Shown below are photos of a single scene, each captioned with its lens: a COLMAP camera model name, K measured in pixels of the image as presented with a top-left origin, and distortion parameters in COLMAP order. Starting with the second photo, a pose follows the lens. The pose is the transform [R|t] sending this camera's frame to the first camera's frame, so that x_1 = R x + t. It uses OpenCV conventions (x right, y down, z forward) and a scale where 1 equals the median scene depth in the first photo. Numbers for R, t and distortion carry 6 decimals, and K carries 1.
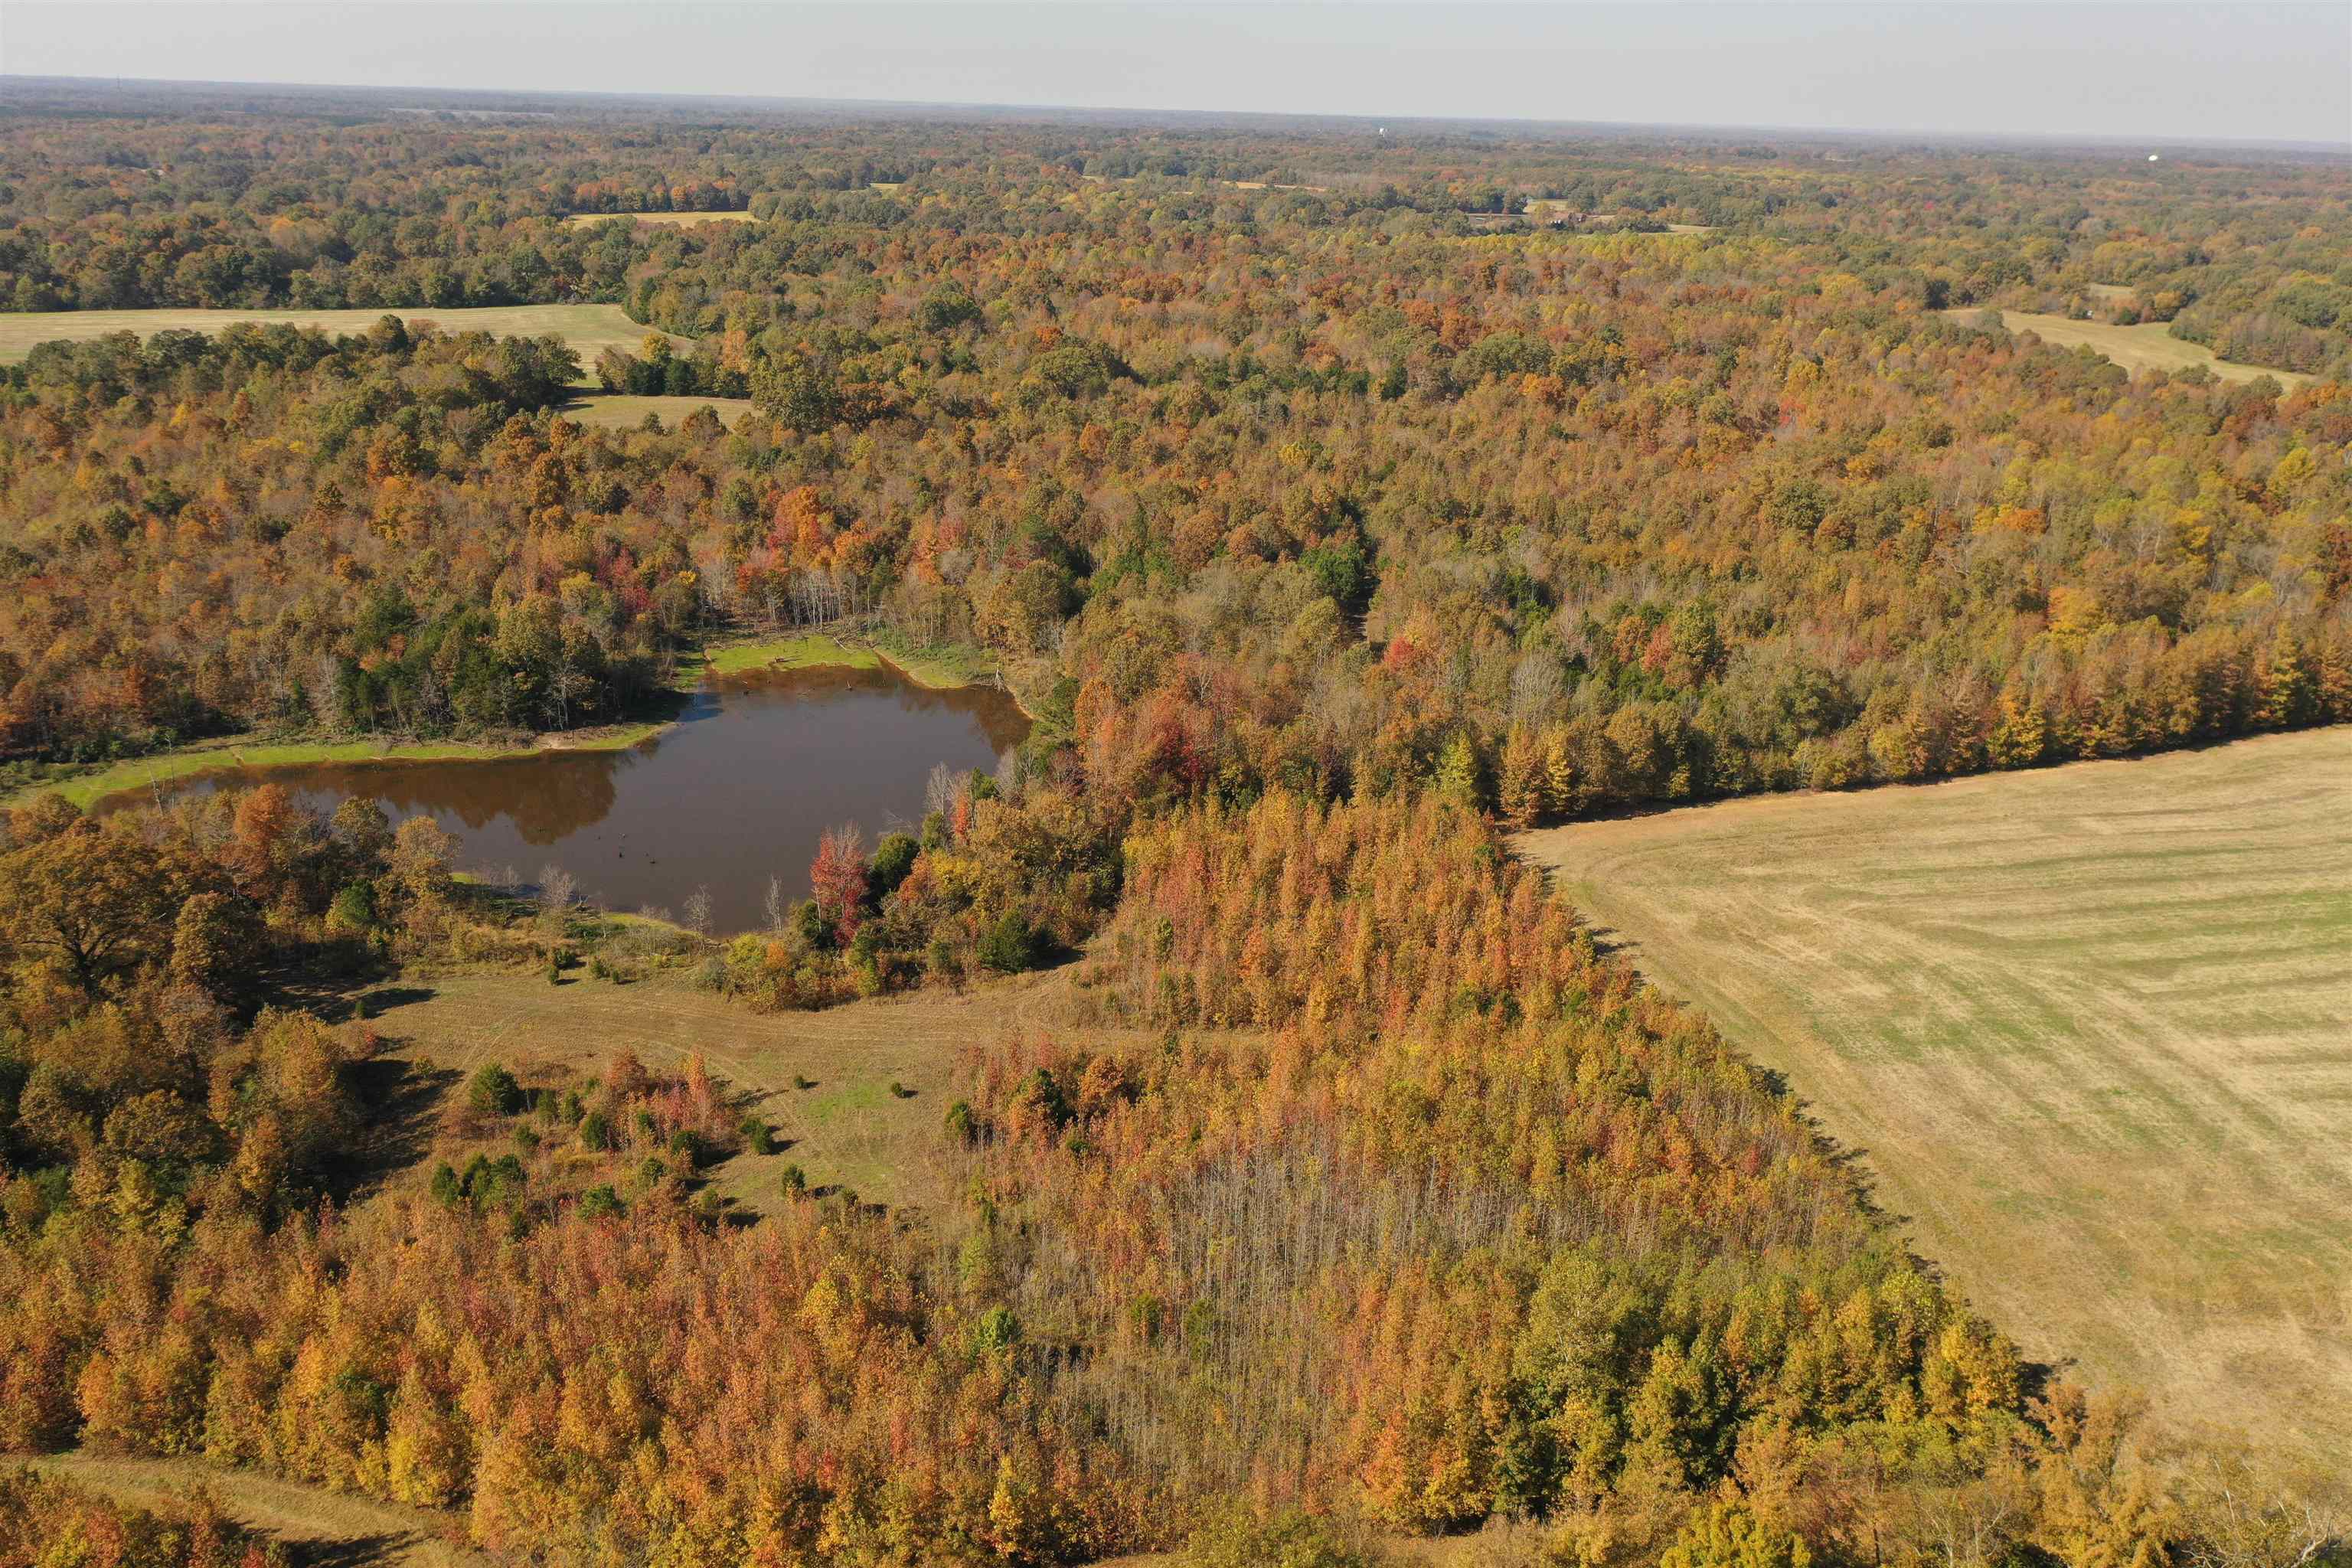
lens RADIAL K [[1853.2, 0, 1179.1], [0, 1853.2, 783.9], [0, 0, 1]] dist [0.000783, 0.001358]
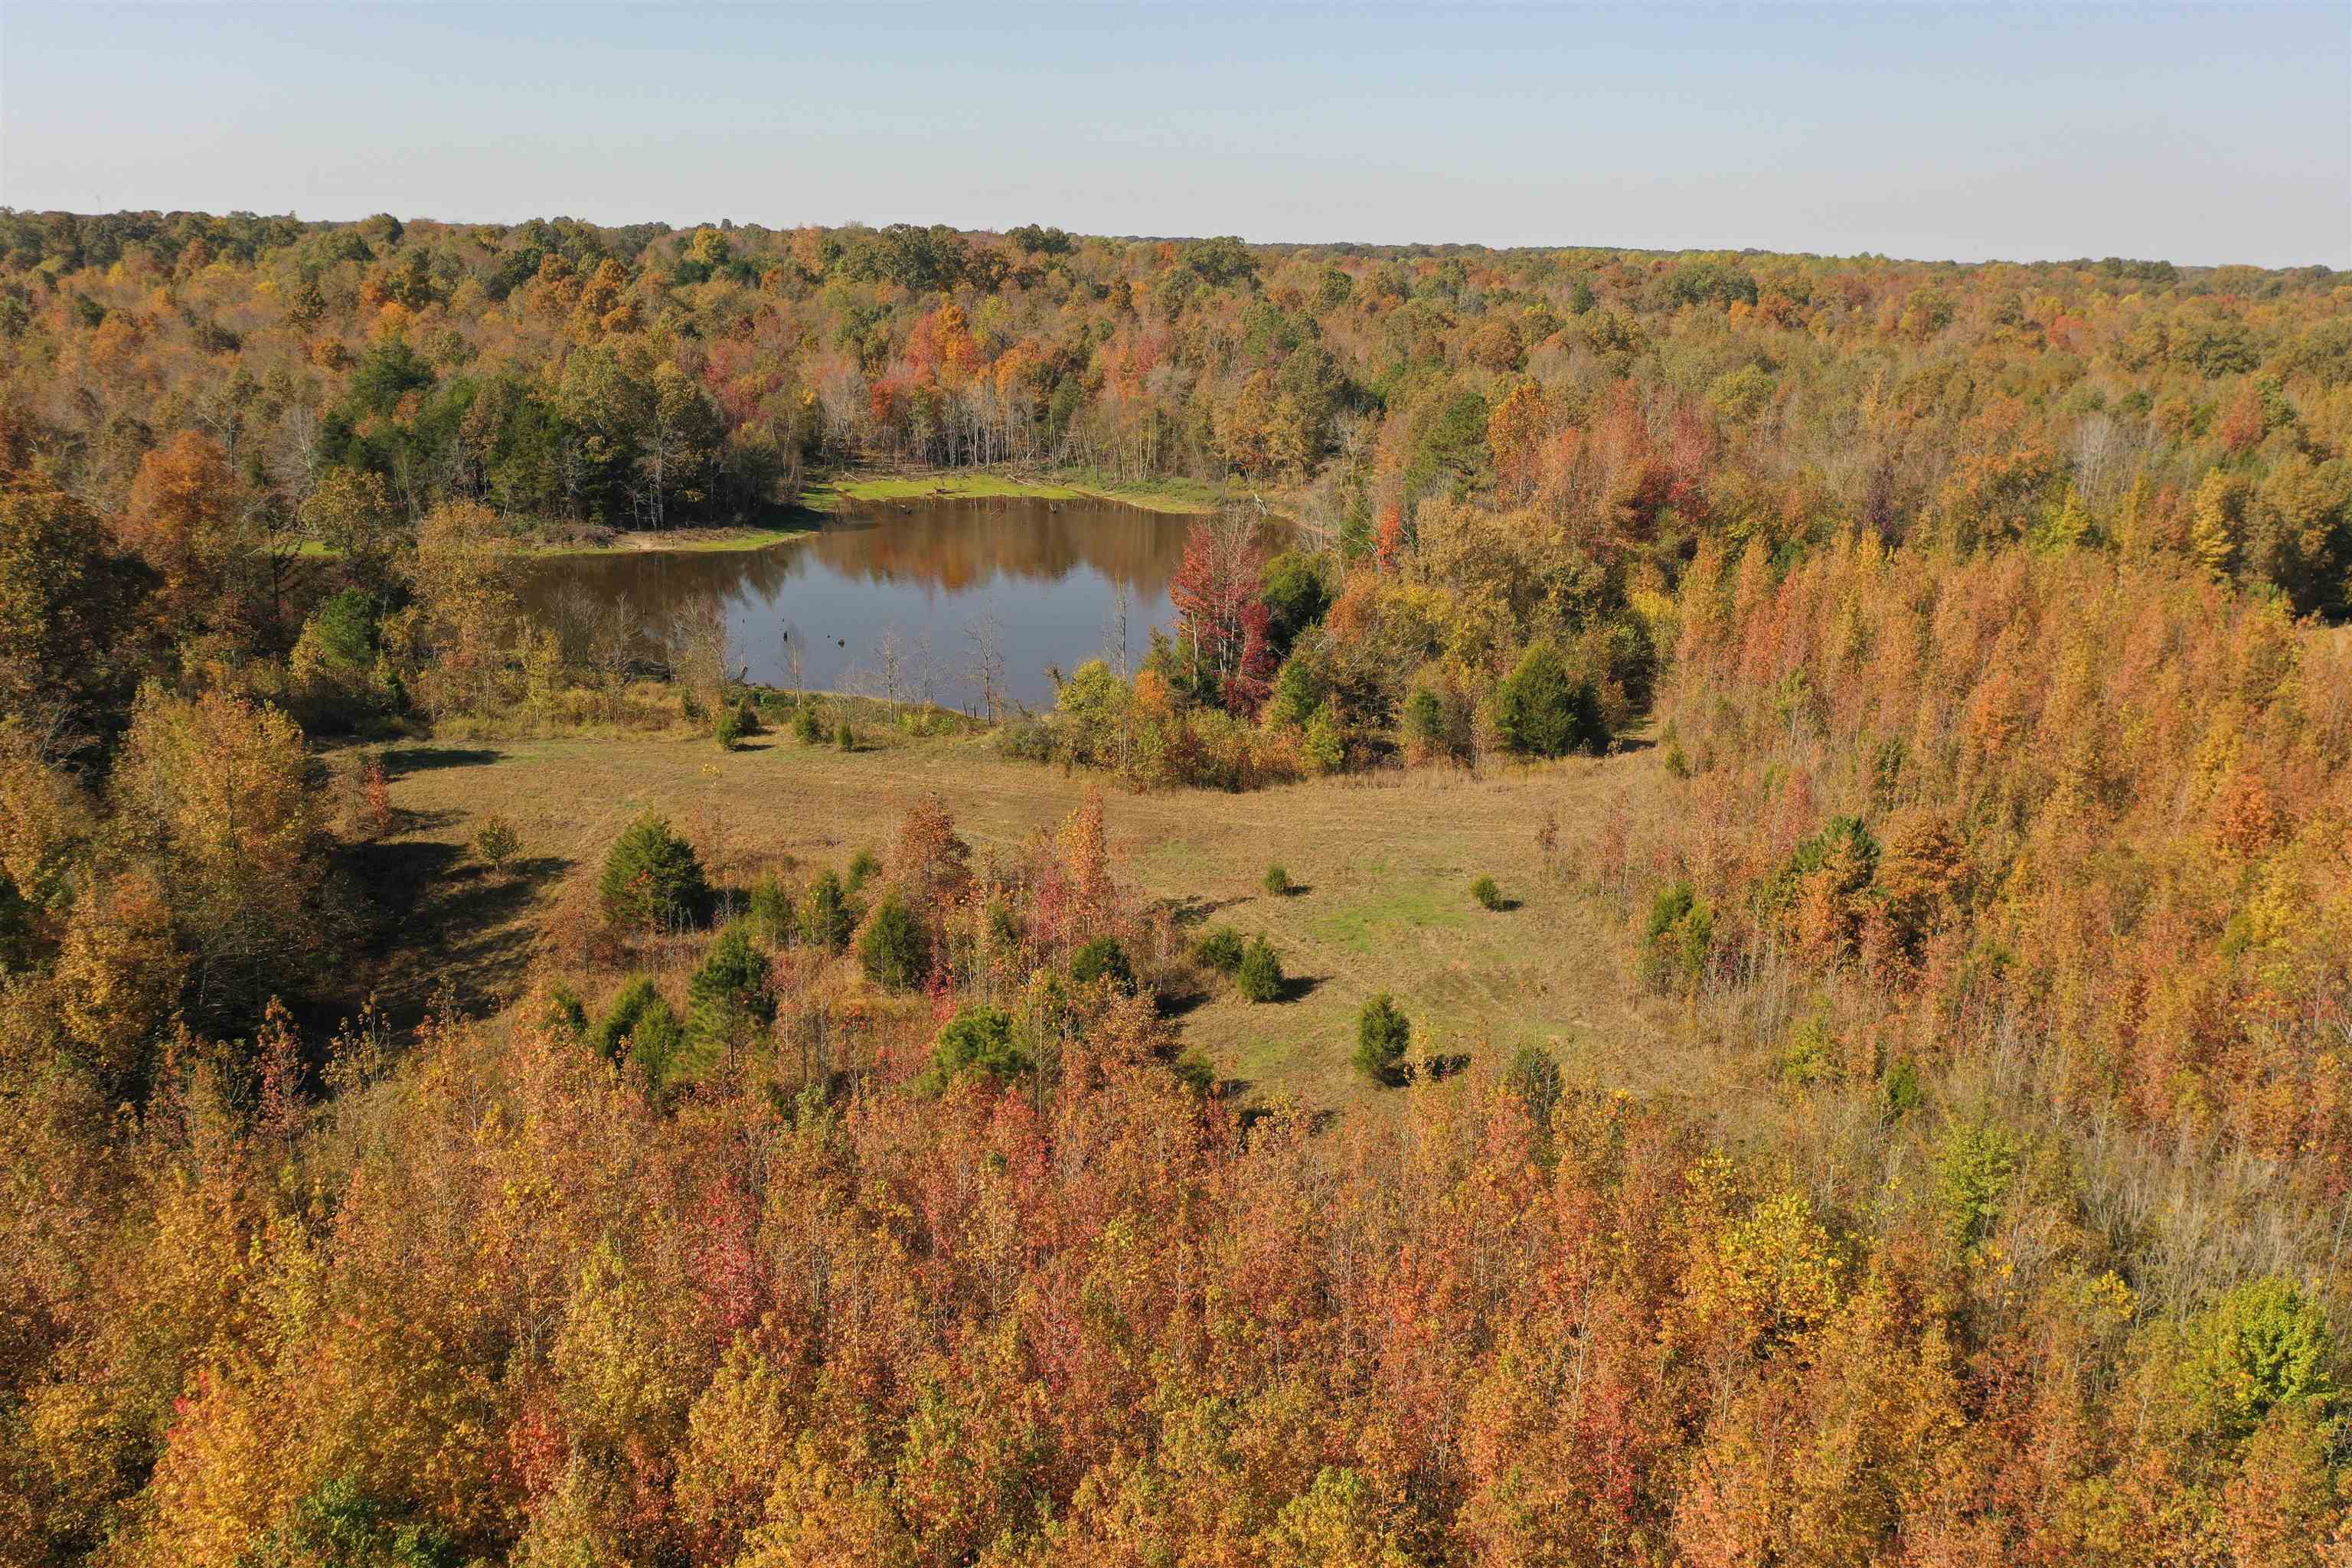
lens RADIAL K [[1853.2, 0, 1180.1], [0, 1853.2, 775.0], [0, 0, 1]] dist [0.000783, 0.001358]
pose [[0.999832, -0.006100, 0.017260, -0.137148], [0.007418, 0.996977, -0.077341, 0.097889], [-0.016736, 0.077456, 0.996855, 0.299035]]
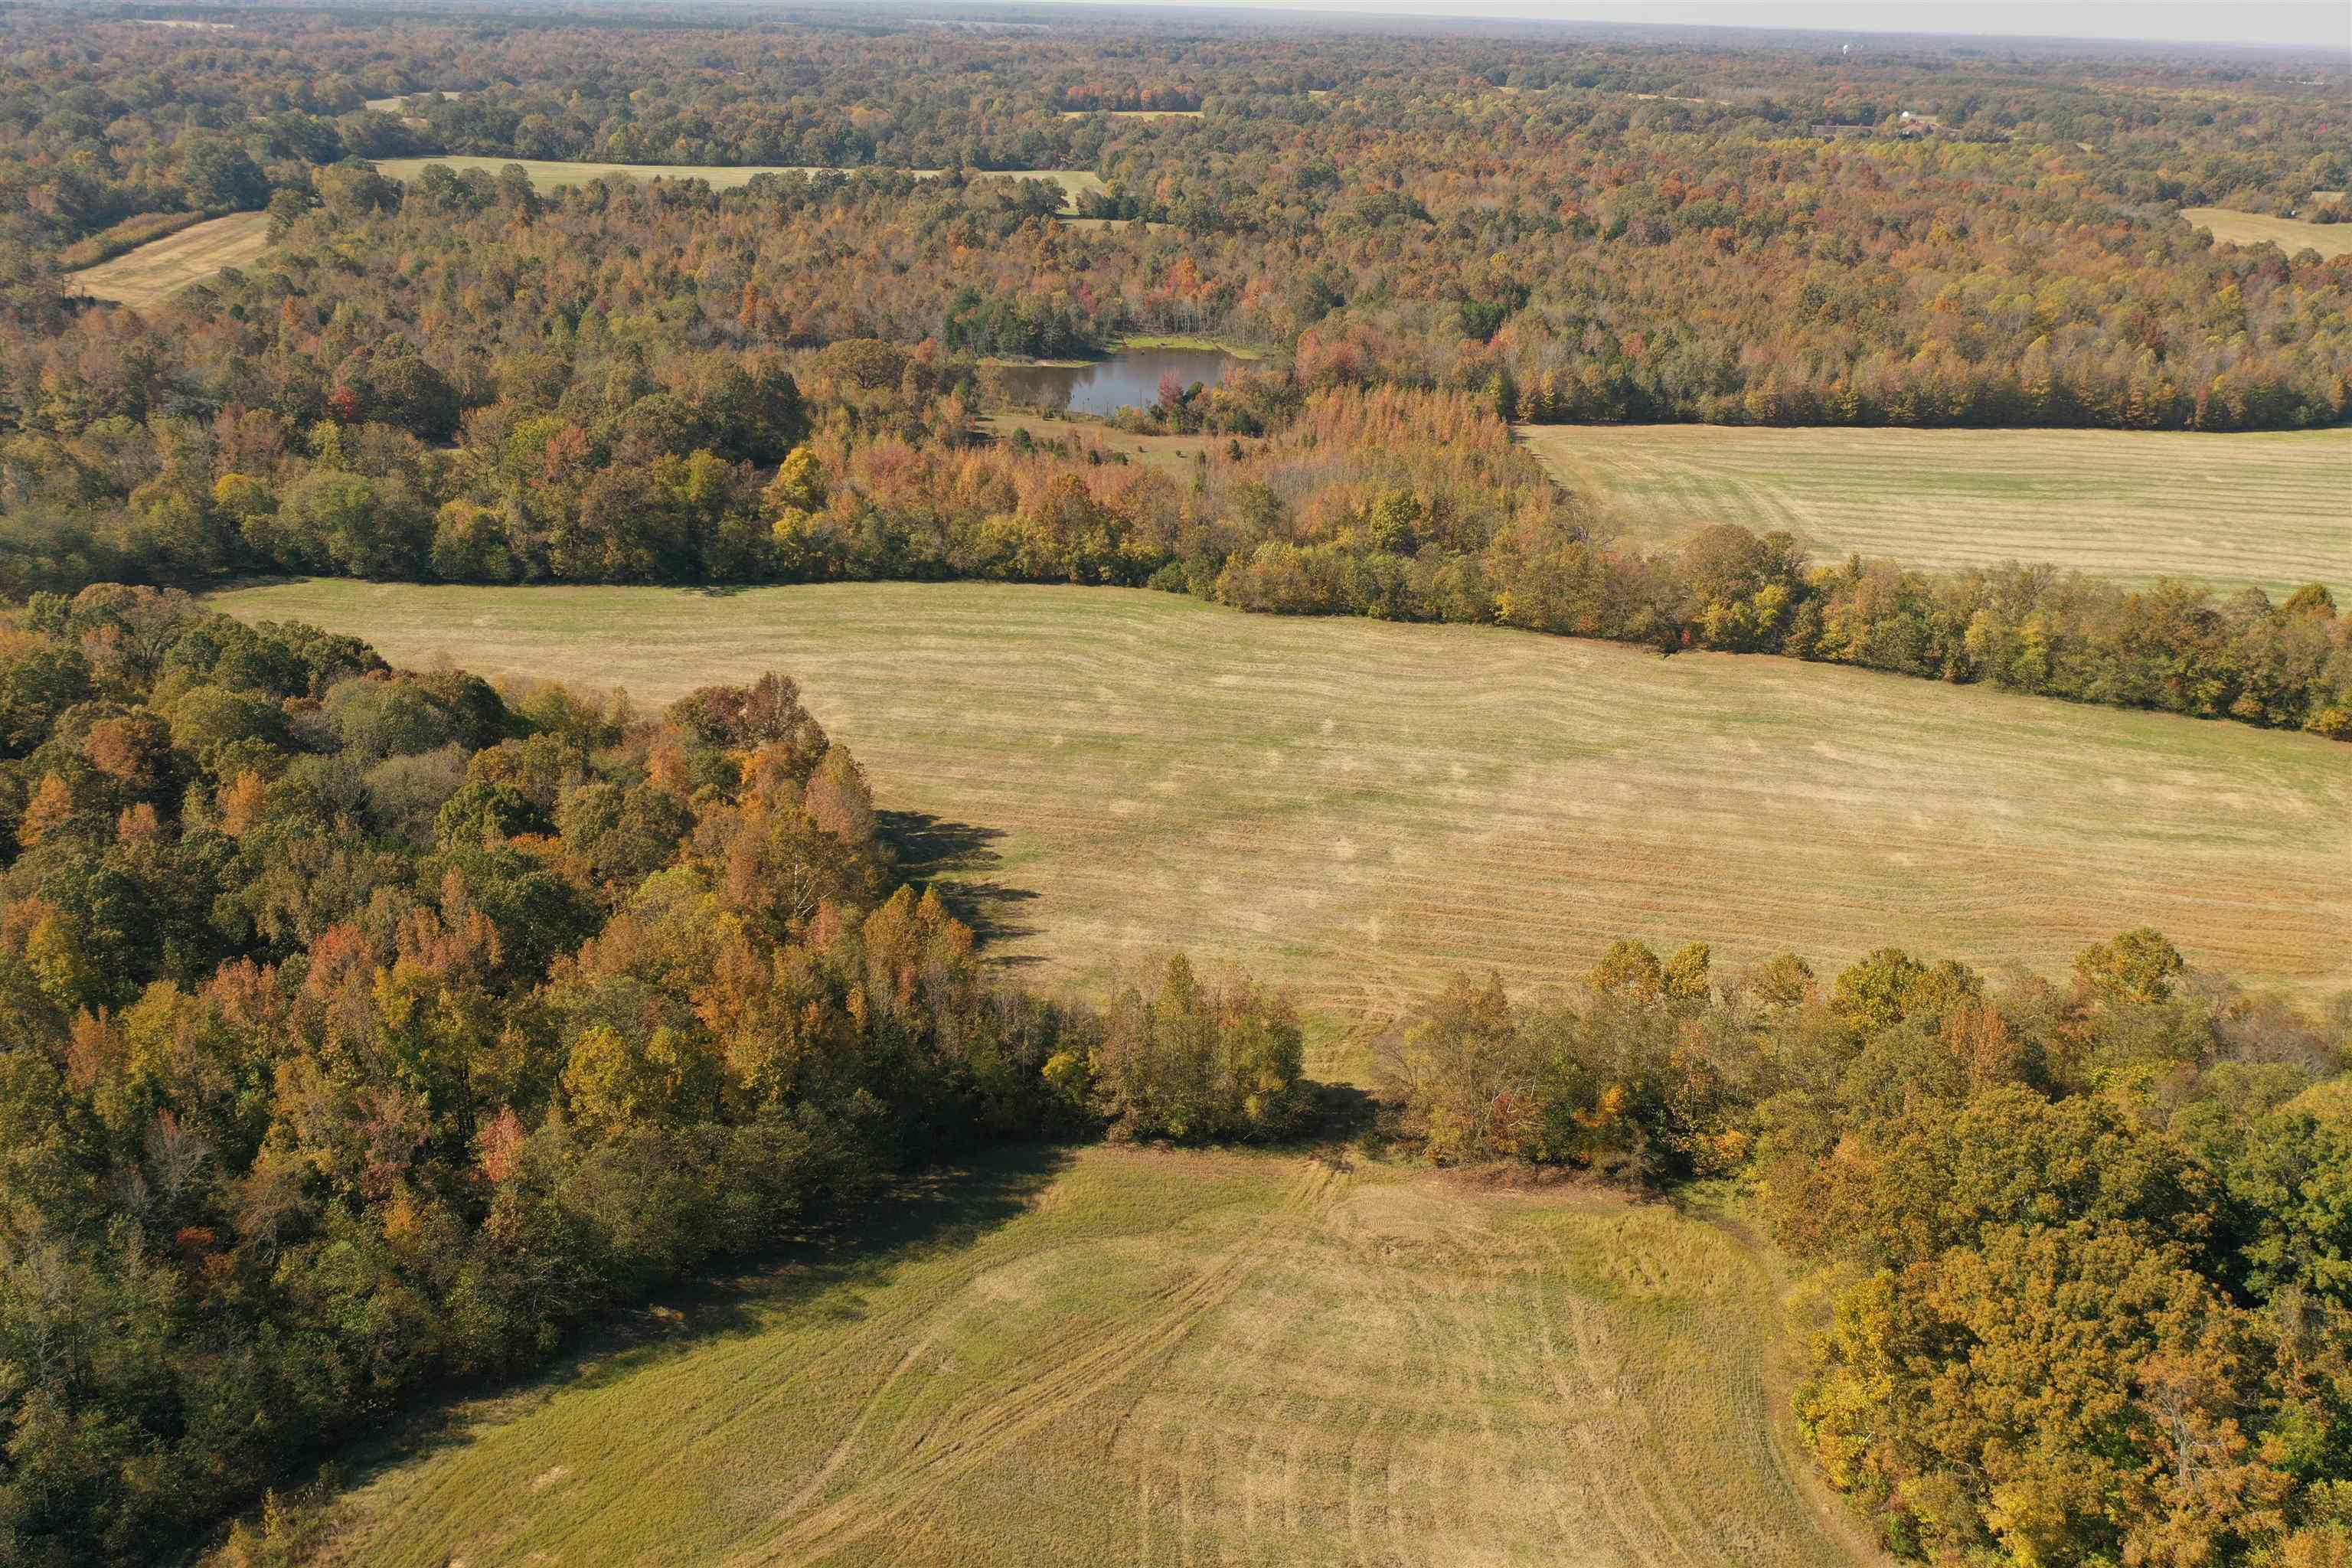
lens RADIAL K [[1853.2, 0, 1177.8], [0, 1853.2, 787.8], [0, 0, 1]] dist [0.000783, 0.001358]
pose [[0.970937, 0.095723, -0.219359, 0.238835], [-0.086188, 0.994886, 0.052655, 0.269185], [0.223278, -0.032218, 0.974222, -0.780363]]
